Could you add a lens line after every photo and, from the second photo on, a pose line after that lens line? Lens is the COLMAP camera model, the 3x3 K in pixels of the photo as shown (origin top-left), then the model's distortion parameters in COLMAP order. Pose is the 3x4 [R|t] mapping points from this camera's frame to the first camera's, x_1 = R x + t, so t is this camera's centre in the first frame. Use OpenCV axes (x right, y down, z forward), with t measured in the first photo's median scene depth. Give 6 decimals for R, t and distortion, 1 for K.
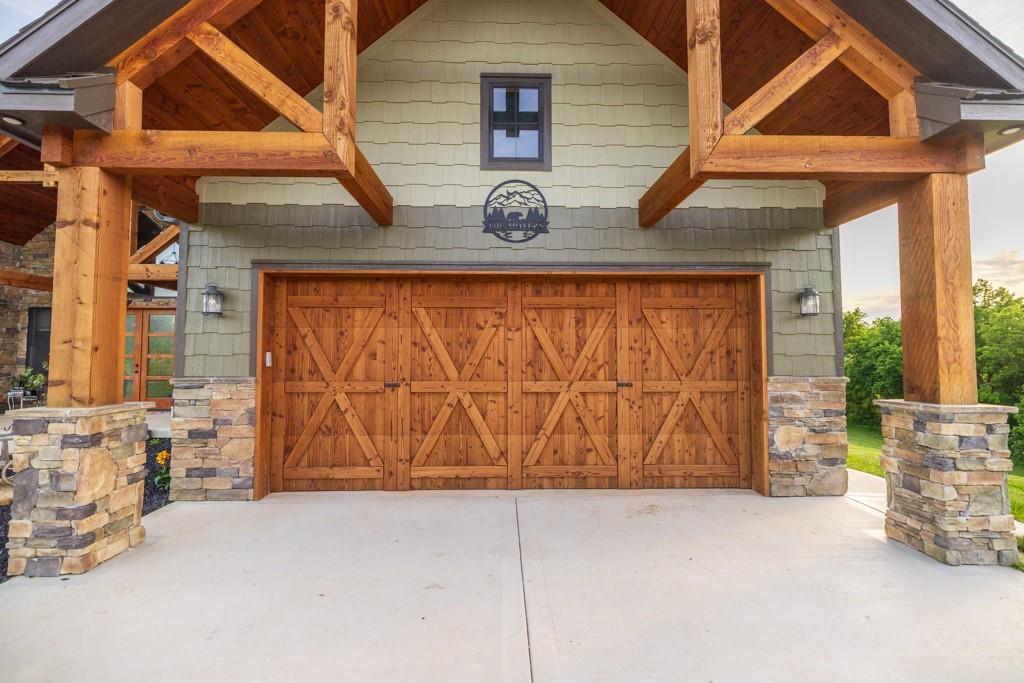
lens RADIAL K [[422.3, 0, 508.3], [0, 422.3, 336.6], [0, 0, 1]] dist [0.001043, 0.000394]
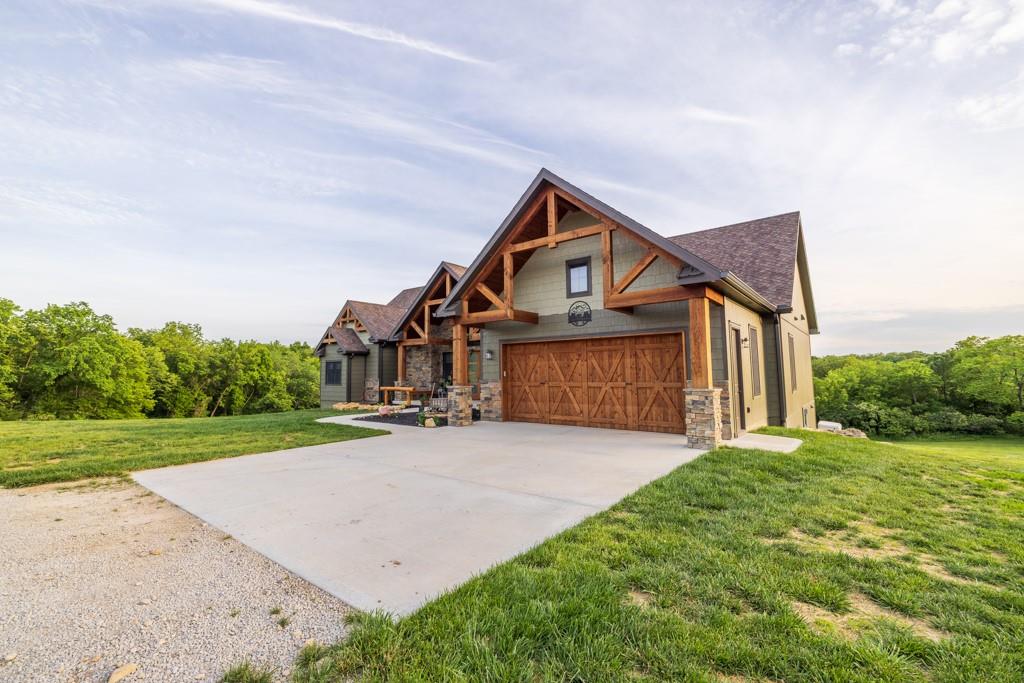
lens RADIAL K [[422.3, 0, 508.3], [0, 422.3, 336.6], [0, 0, 1]] dist [0.001043, 0.000394]
pose [[0.777890, -0.063385, -0.625196, 1.221304], [0.038871, 0.997848, -0.052801, -0.044699], [0.627197, 0.016771, 0.778680, -1.185856]]
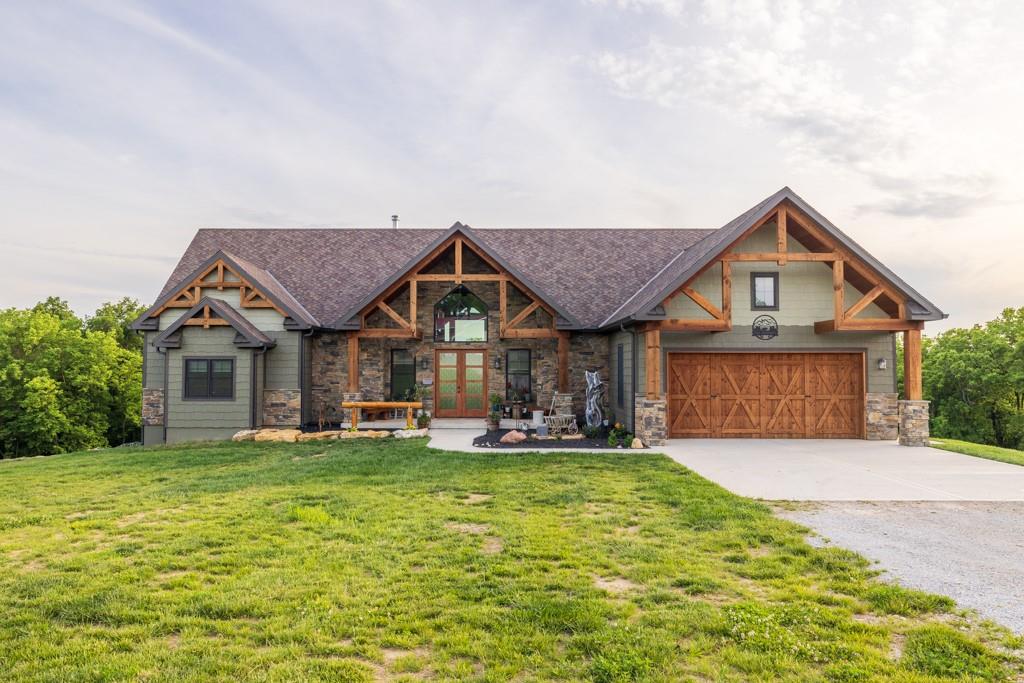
lens RADIAL K [[706.7, 0, 512.0], [0, 706.7, 341.5], [0, 0, 1]] dist [0.001156, 0.000766]
pose [[0.999537, -0.000273, -0.030441, -1.340334], [0.000405, 0.999991, 0.004321, -0.227163], [0.030440, -0.004331, 0.999527, -3.208302]]
